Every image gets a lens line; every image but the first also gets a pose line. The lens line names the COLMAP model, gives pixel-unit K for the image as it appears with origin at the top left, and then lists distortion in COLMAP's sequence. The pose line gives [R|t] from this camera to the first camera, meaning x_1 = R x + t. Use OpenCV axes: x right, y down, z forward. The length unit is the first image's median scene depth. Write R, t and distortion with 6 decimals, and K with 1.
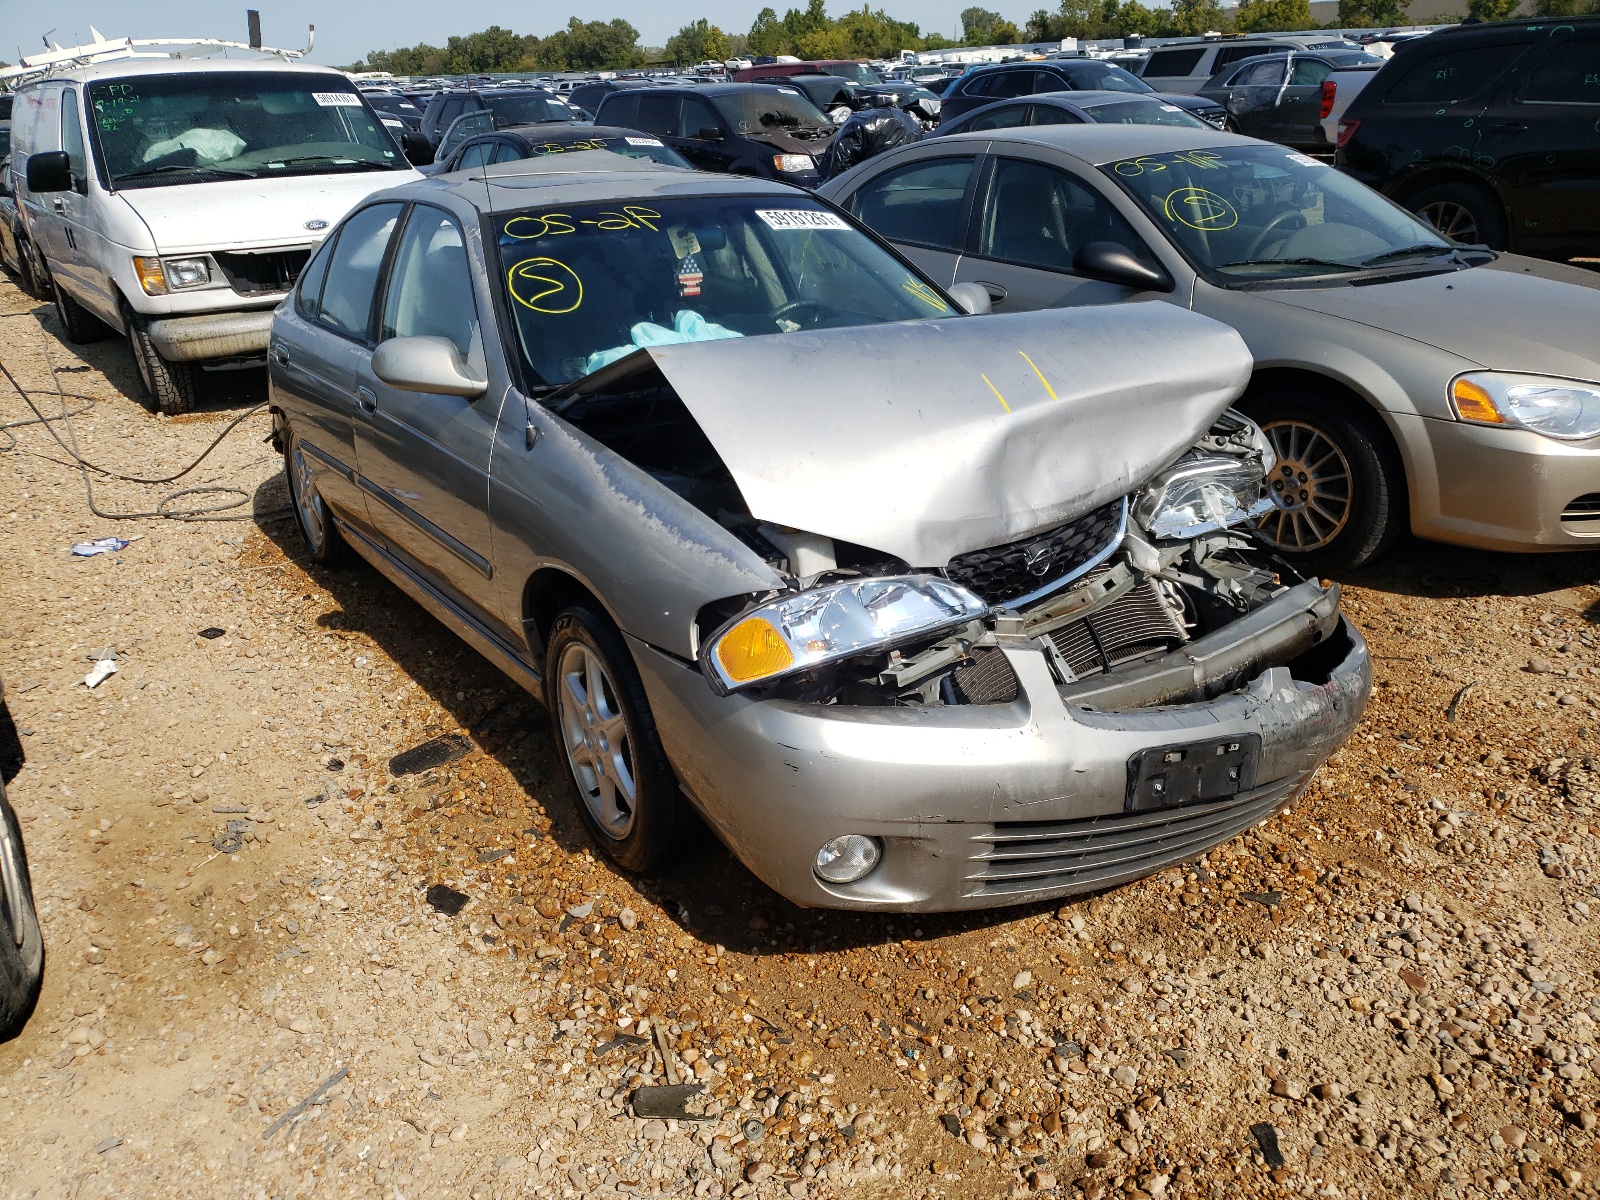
lens RADIAL K [[1214.0, 0, 804.5], [0, 1214.0, 623.3], [0, 0, 1]] dist [0.039448, -0.010738]
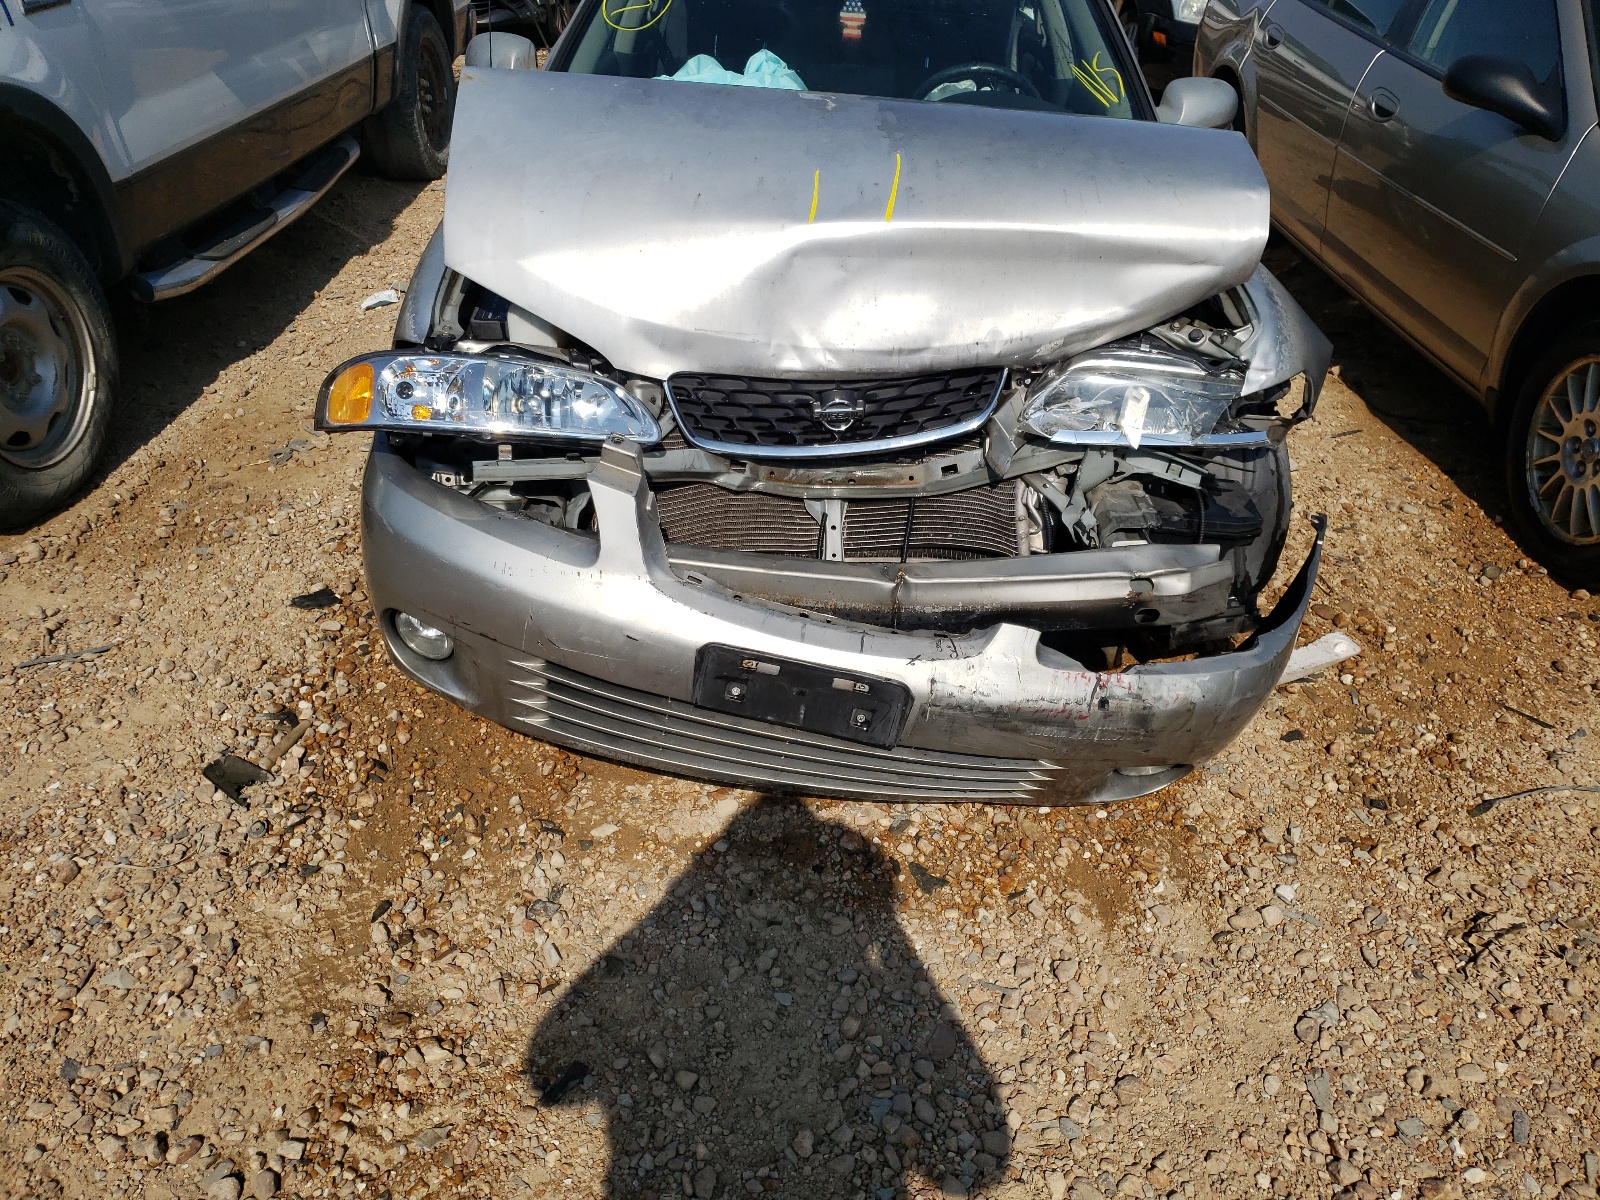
lens RADIAL K [[1207.0, 0, 810.1], [0, 1207.0, 606.2], [0, 0, 1]] dist [0.066833, -0.102038]
pose [[0.827489, 0.351348, -0.437969, 0.551474], [-0.271026, 0.933076, 0.236462, -0.110887], [0.491739, -0.076968, 0.867334, 0.235395]]
